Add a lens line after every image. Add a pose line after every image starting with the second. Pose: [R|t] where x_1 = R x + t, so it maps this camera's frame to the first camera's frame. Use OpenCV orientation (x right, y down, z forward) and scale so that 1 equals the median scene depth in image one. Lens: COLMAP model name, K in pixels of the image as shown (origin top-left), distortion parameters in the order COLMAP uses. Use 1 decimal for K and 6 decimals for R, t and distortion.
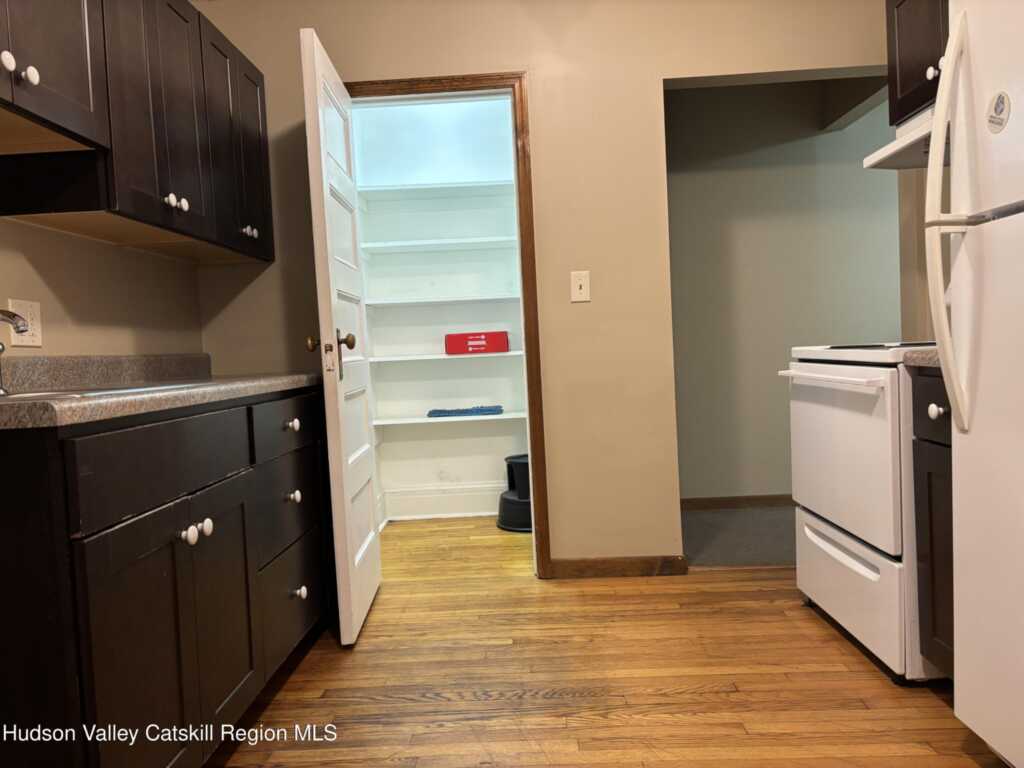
lens RADIAL K [[762.8, 0, 514.6], [0, 762.8, 388.8], [0, 0, 1]] dist [0.042026, -0.059488]
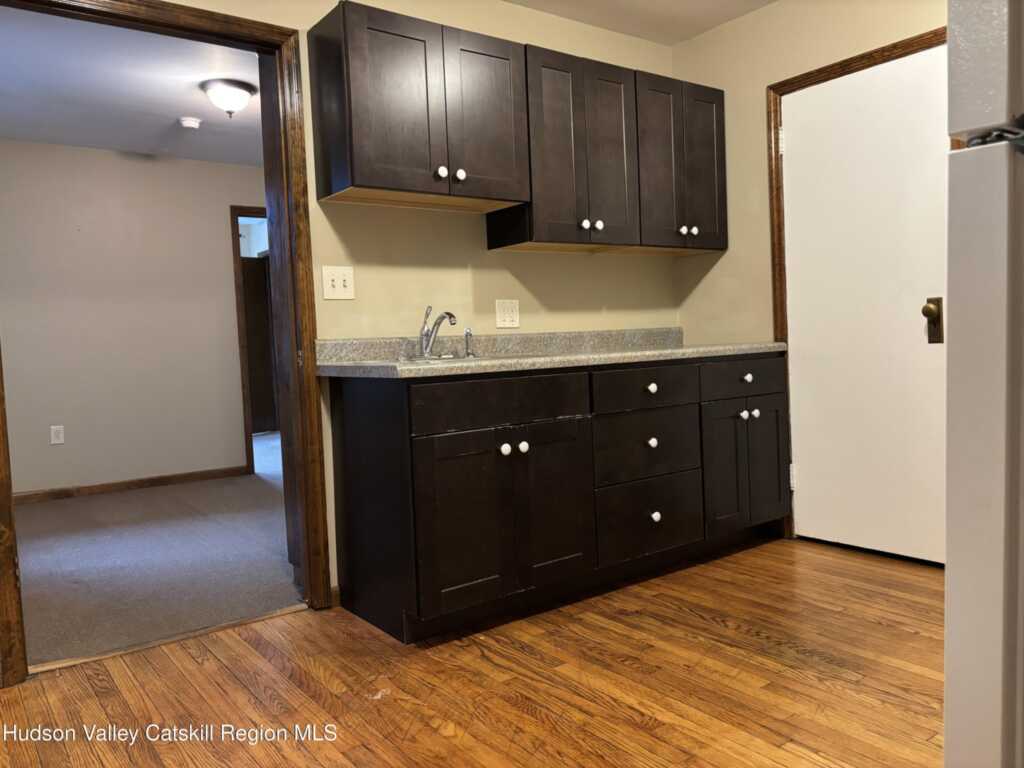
lens RADIAL K [[762.8, 0, 504.5], [0, 762.8, 385.5], [0, 0, 1]] dist [0.042026, -0.059488]
pose [[0.611559, 0.067574, -0.788308, 0.569974], [-0.026099, 0.997527, 0.065261, -0.034166], [0.790768, -0.019337, 0.611810, 0.004743]]
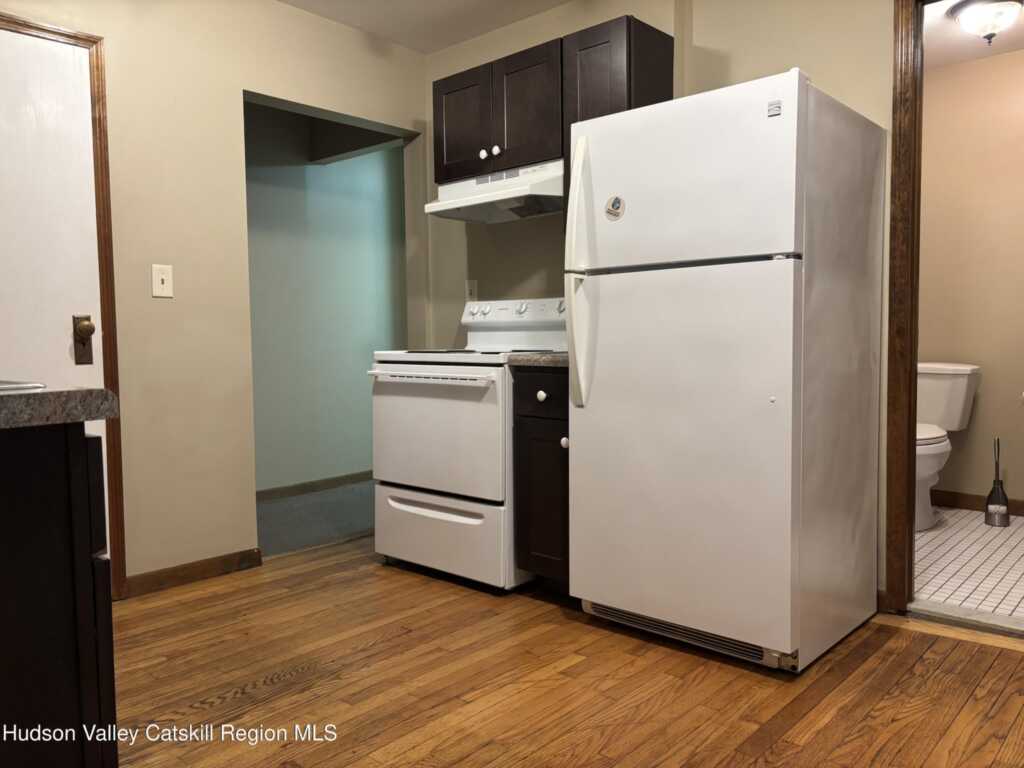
lens RADIAL K [[762.8, 0, 513.2], [0, 762.8, 385.6], [0, 0, 1]] dist [0.042026, -0.059488]
pose [[0.654997, -0.008714, 0.755581, -0.473074], [0.019937, 0.999785, -0.005752, 0.013327], [-0.755368, 0.018831, 0.655030, 0.065810]]
